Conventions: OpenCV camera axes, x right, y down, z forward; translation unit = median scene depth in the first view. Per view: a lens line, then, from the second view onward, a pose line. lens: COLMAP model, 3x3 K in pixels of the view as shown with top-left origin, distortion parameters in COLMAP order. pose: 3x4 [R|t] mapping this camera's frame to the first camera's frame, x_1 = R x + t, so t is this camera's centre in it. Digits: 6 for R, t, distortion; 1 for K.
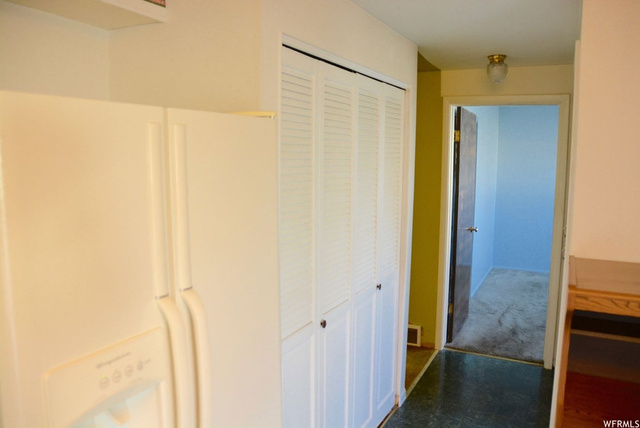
lens RADIAL K [[509.3, 0, 320.0], [0, 509.3, 214.0], [0, 0, 1]] dist [-0.182682, 0.131128]
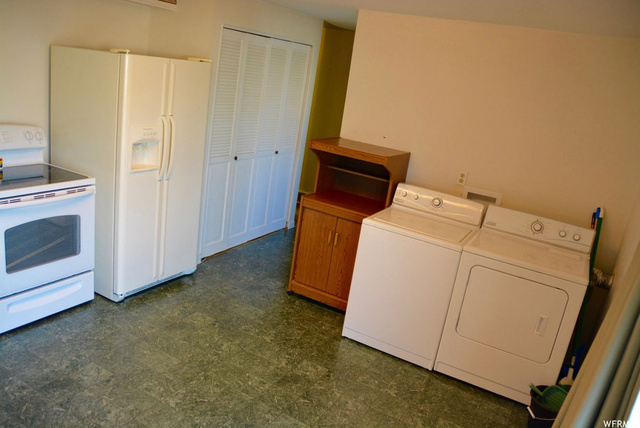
lens RADIAL K [[509.3, 0, 320.0], [0, 509.3, 214.0], [0, 0, 1]] dist [-0.182682, 0.131128]
pose [[0.990446, 0.137150, 0.014371, 0.419881], [-0.137697, 0.977925, 0.157170, 0.077141], [0.007502, -0.157647, 0.987467, -1.307668]]
